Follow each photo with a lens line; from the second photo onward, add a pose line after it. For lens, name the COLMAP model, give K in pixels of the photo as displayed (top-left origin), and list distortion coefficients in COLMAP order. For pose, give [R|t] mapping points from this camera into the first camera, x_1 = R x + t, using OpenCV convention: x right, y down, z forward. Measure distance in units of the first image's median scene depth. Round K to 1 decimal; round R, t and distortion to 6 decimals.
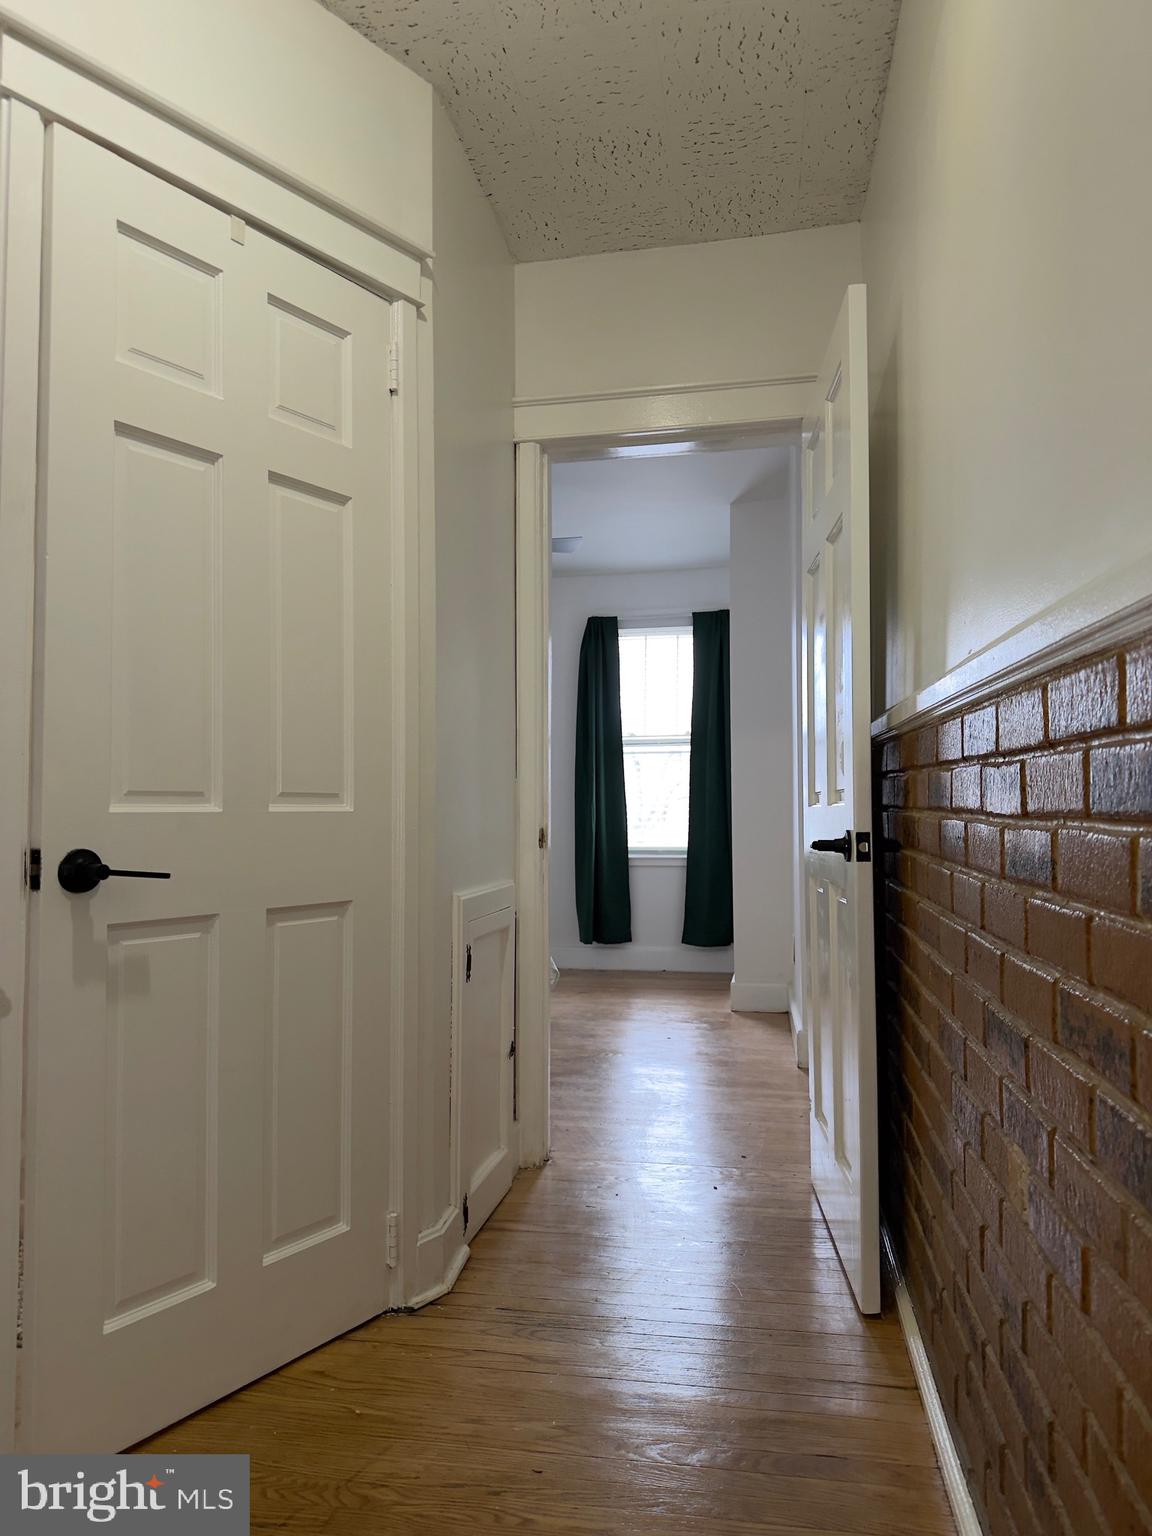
lens RADIAL K [[1092.6, 0, 569.0], [0, 1092.6, 766.8], [0, 0, 1]] dist [0.031932, -0.041558]
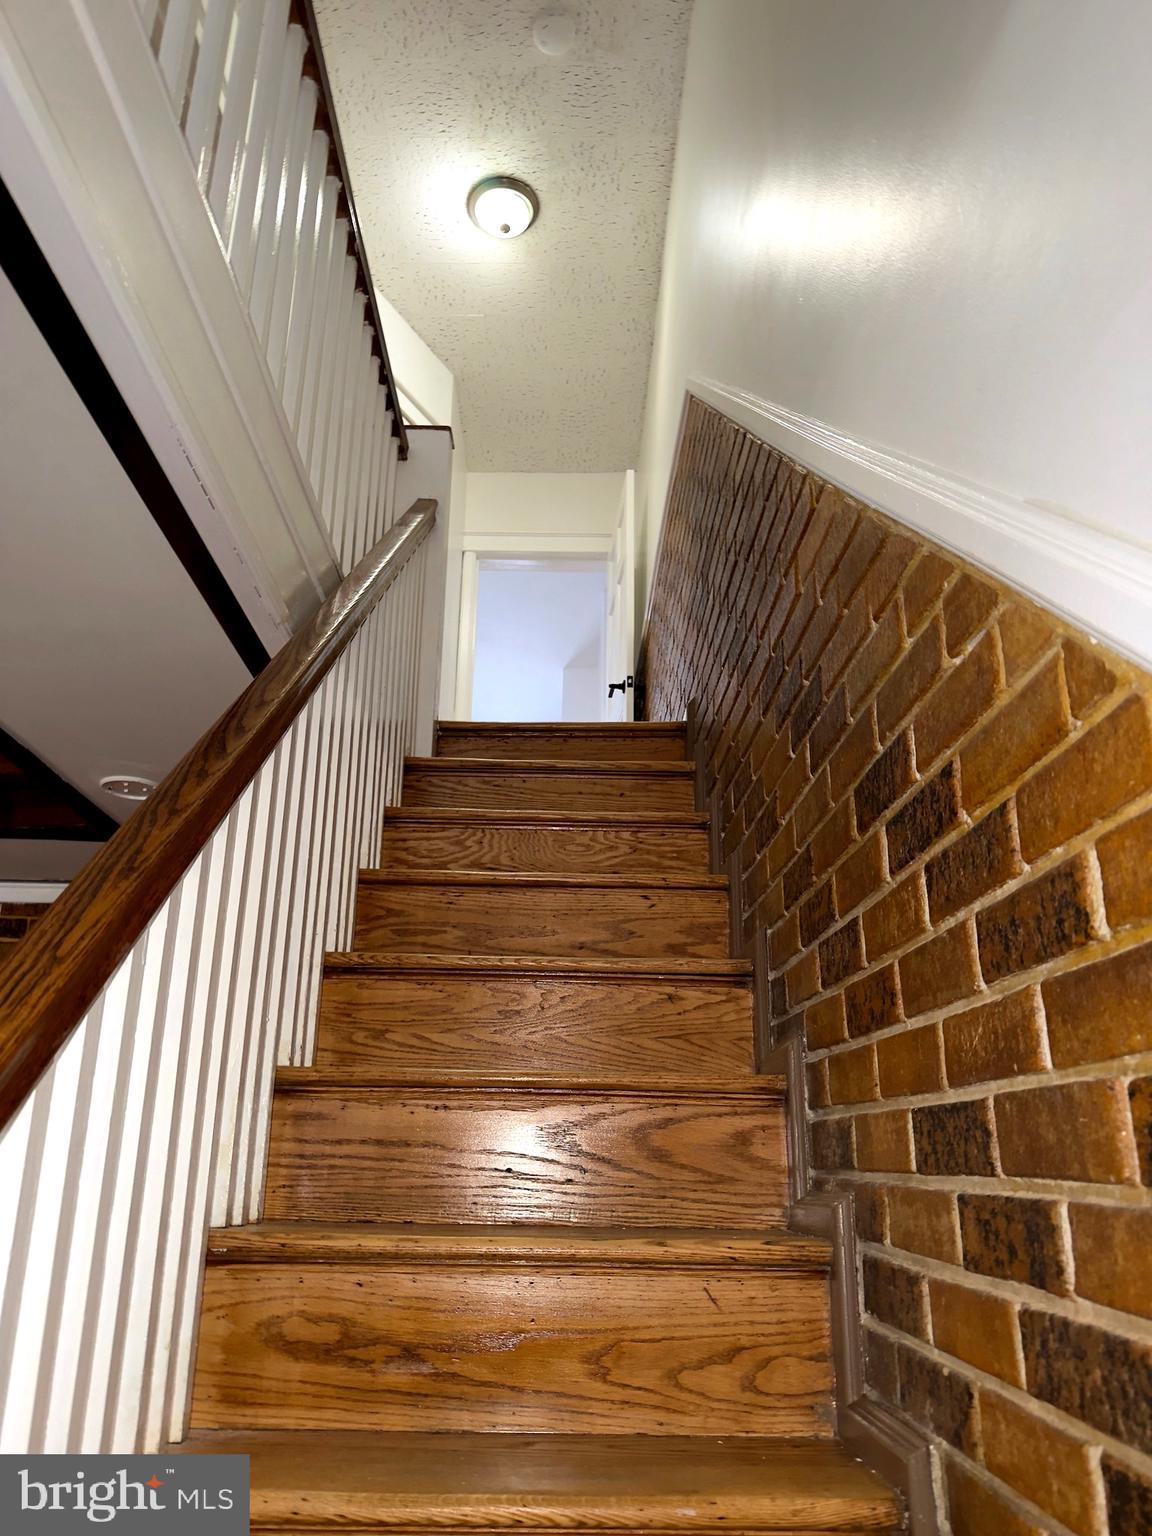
lens RADIAL K [[1085.3, 0, 581.9], [0, 1085.3, 767.9], [0, 0, 1]] dist [0.112857, -0.126900]
pose [[0.981947, 0.081718, 0.170593, -0.153147], [-0.025764, 0.951241, -0.307370, 0.712899], [-0.187392, 0.297426, 0.936174, -0.795947]]
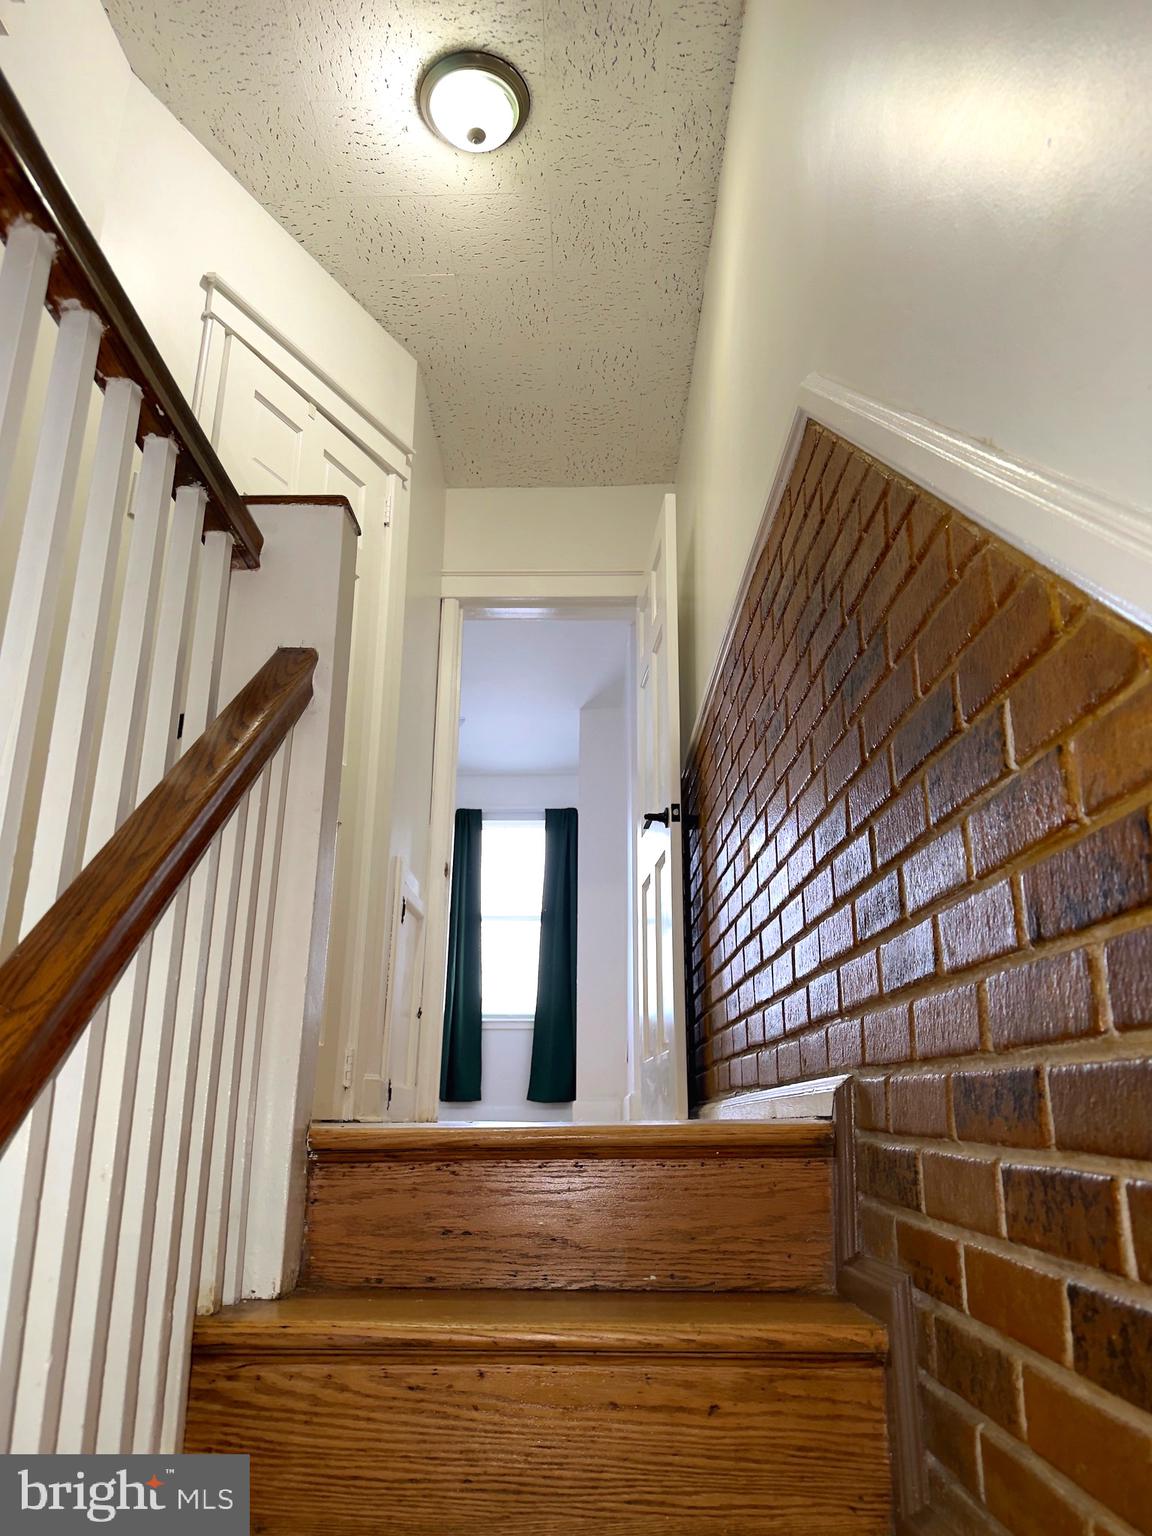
lens RADIAL K [[1085.3, 0, 581.9], [0, 1085.3, 767.9], [0, 0, 1]] dist [0.112857, -0.126900]
pose [[0.986027, 0.062500, 0.154418, -0.080891], [-0.017887, 0.961315, -0.274871, 0.332338], [-0.165624, 0.268268, 0.949000, -0.353087]]
